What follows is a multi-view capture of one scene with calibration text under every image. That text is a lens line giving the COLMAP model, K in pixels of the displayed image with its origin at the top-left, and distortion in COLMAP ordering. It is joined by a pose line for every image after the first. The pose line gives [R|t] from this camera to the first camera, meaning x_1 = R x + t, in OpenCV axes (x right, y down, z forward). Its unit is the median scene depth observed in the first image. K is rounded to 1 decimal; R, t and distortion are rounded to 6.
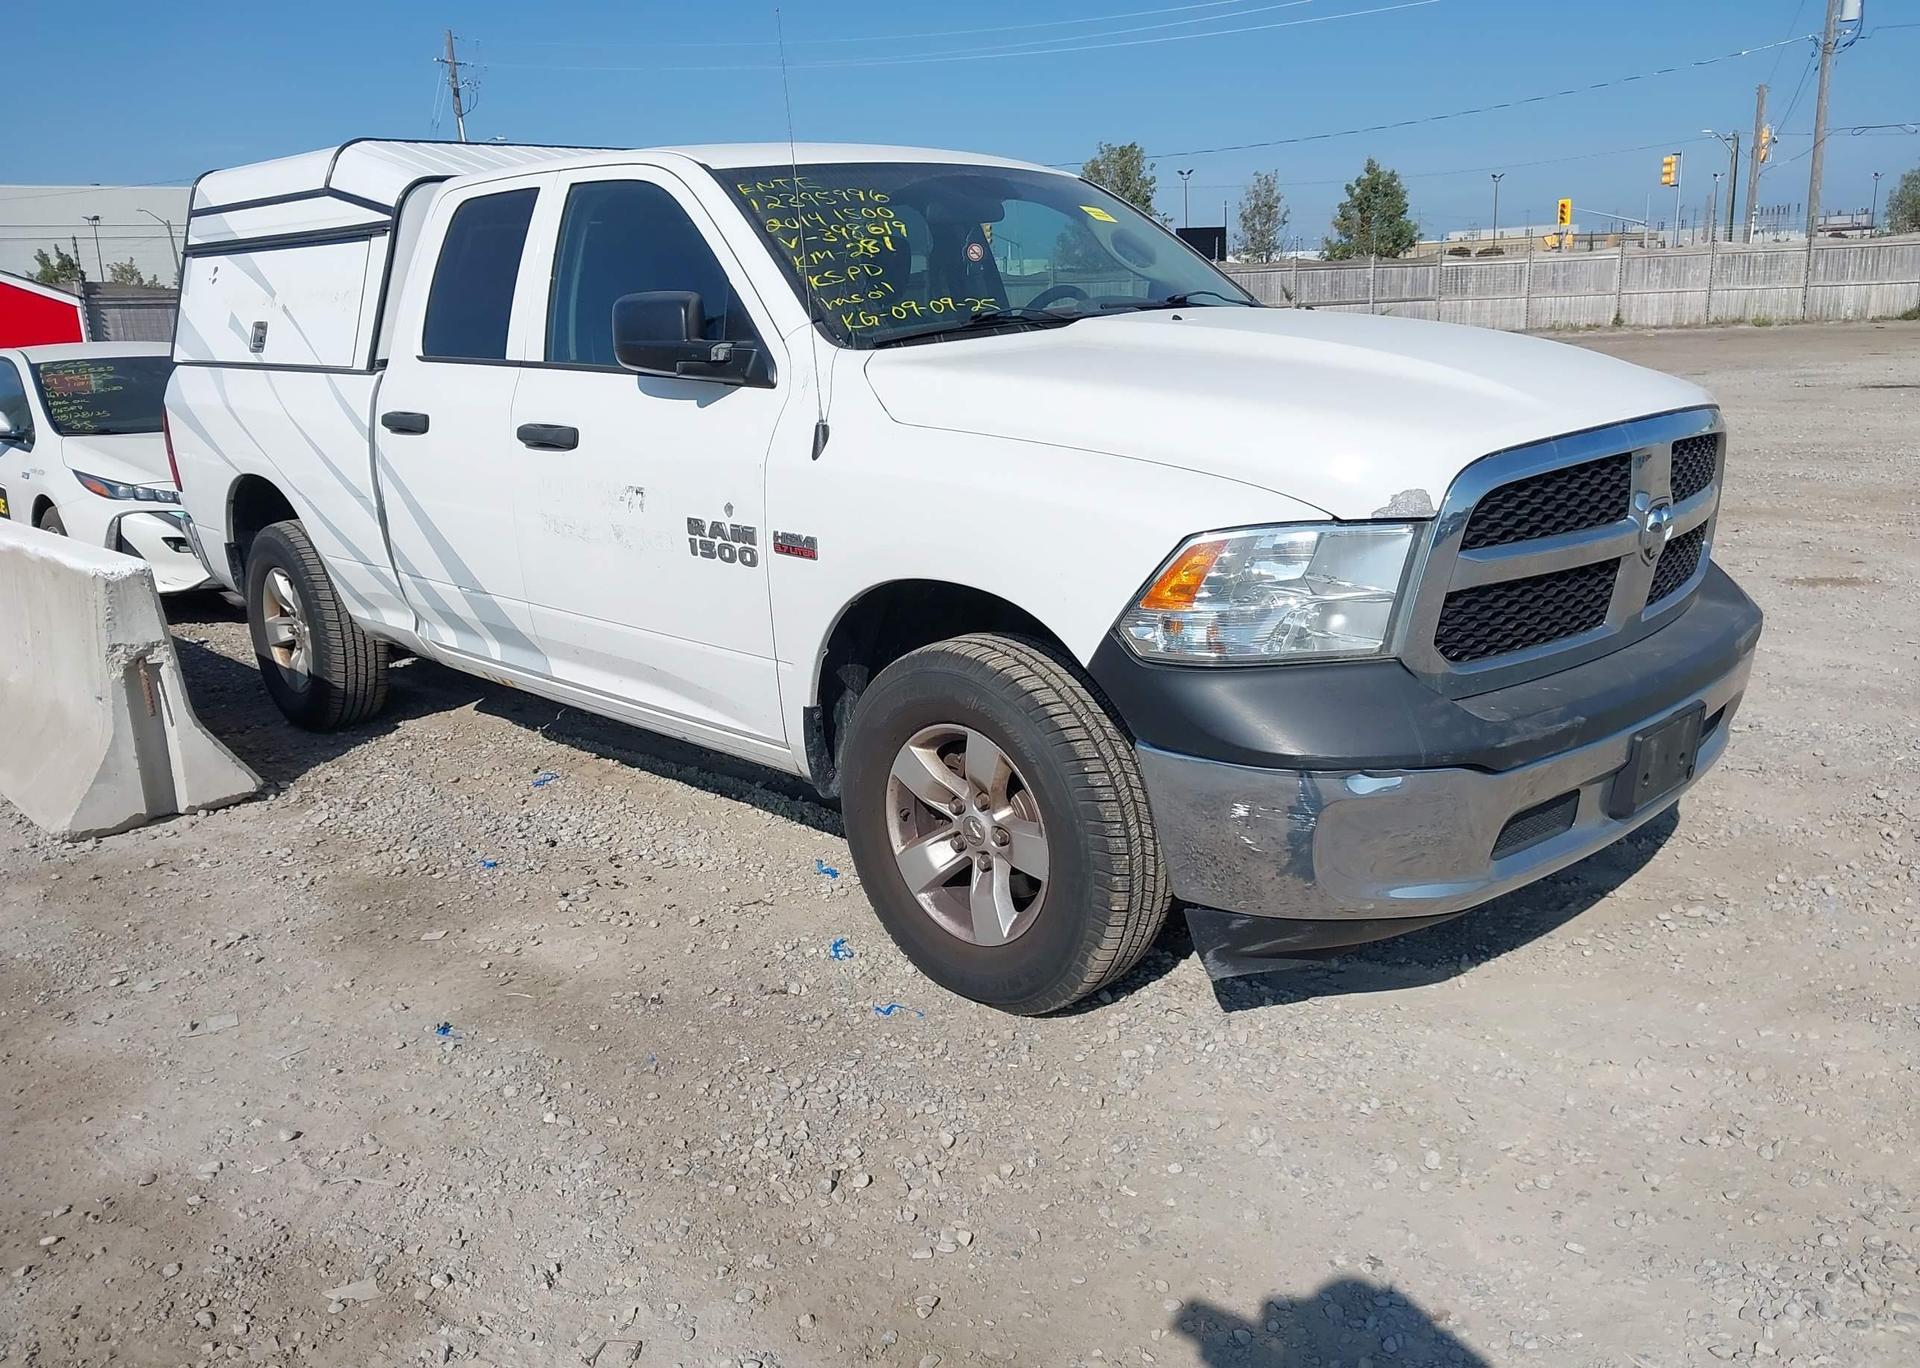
lens RADIAL K [[1551.1, 0, 872.9], [0, 1551.1, 655.7], [0, 0, 1]] dist [0.024340, -0.032875]
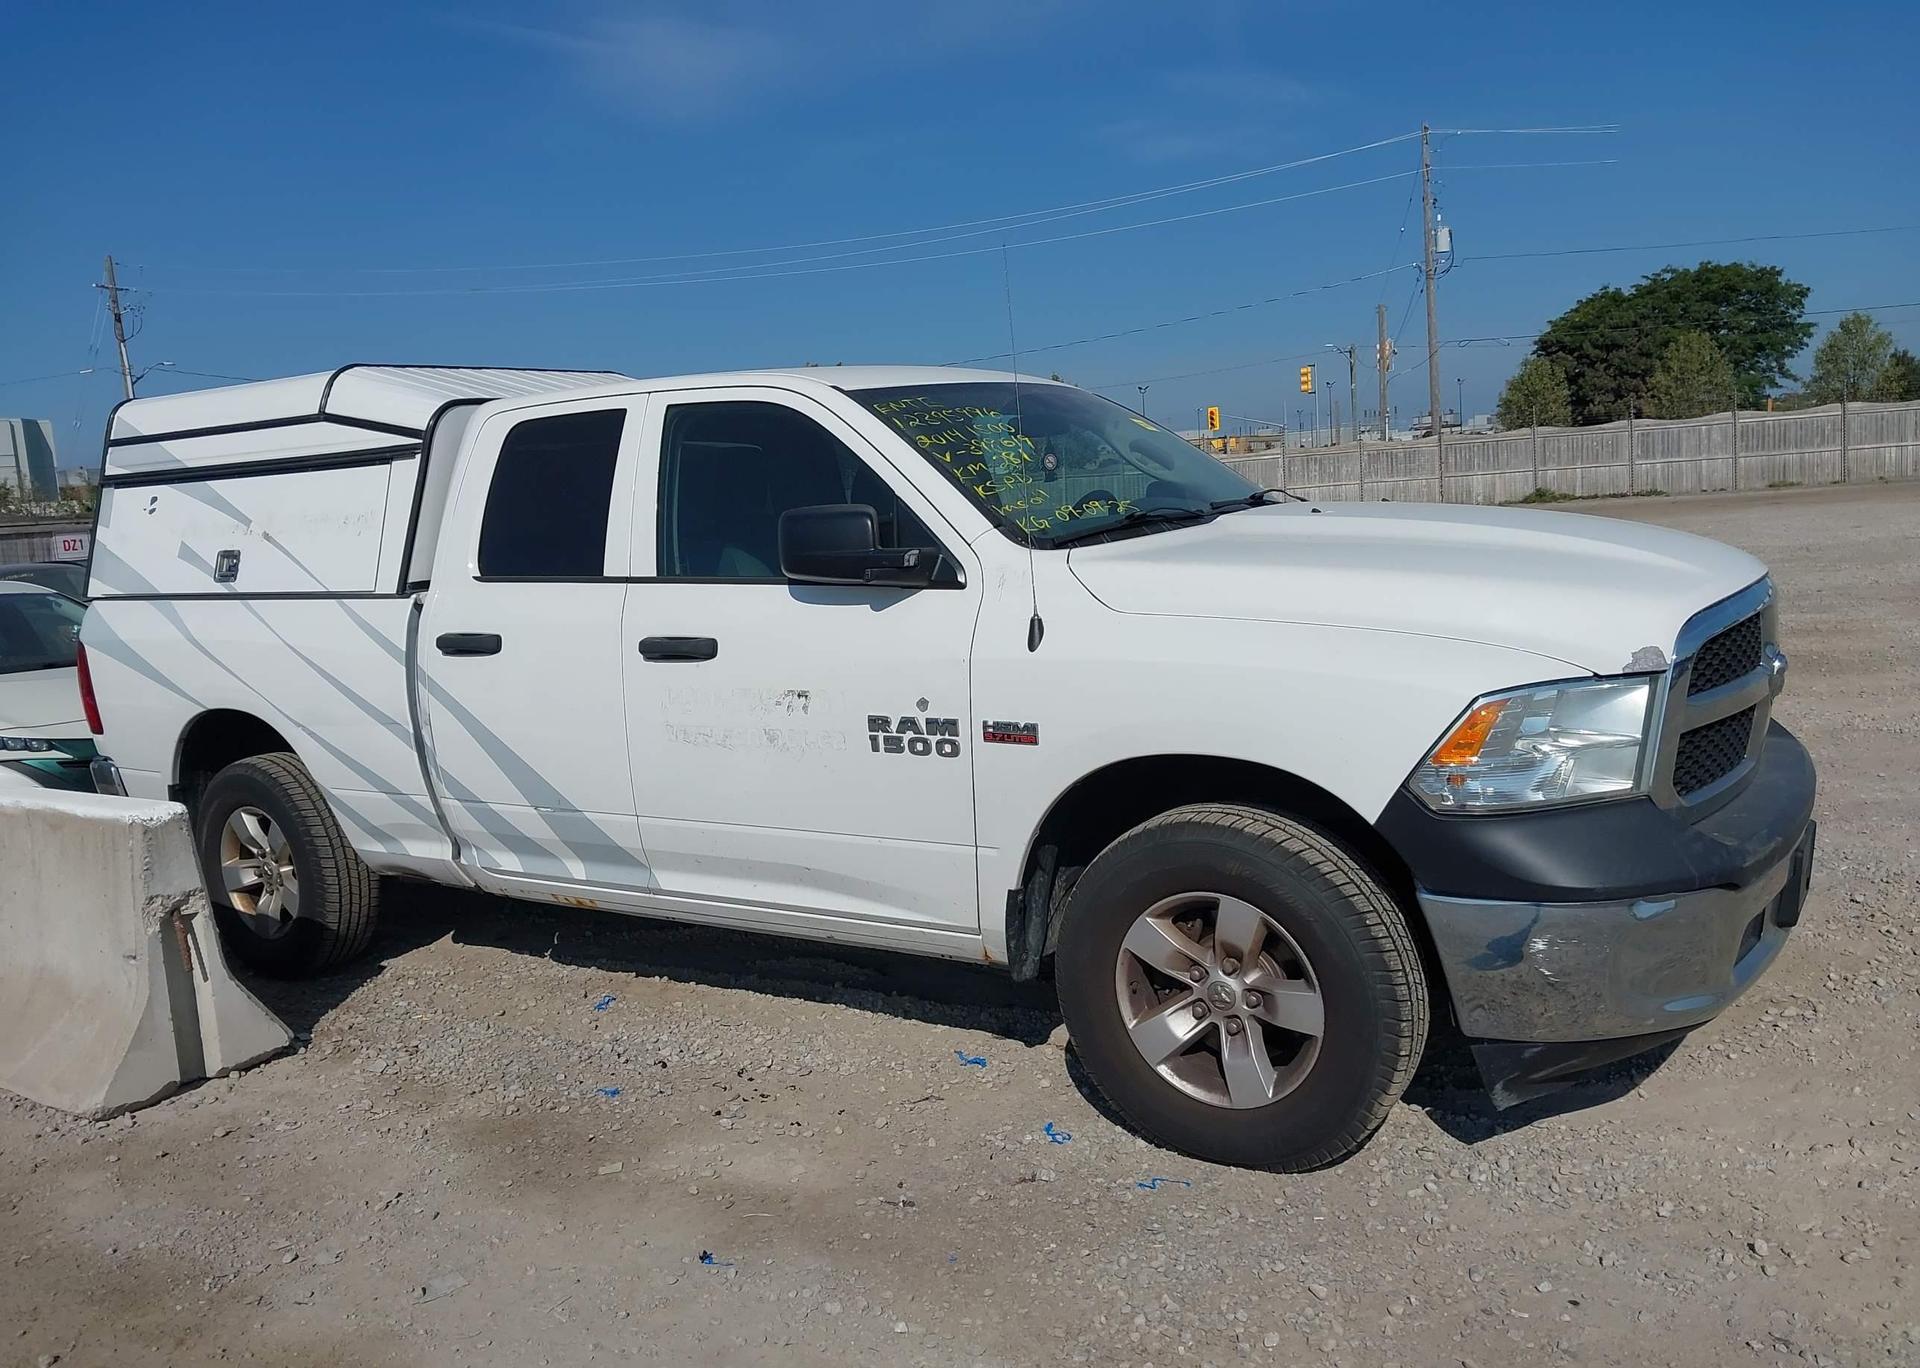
lens RADIAL K [[1551.1, 0, 899.4], [0, 1551.1, 575.1], [0, 0, 1]] dist [0.024340, -0.032875]
pose [[0.977552, -0.039419, 0.206972, -0.280877], [0.076343, 0.981857, -0.173576, -0.000158], [-0.196374, 0.185480, 0.962826, -0.015021]]
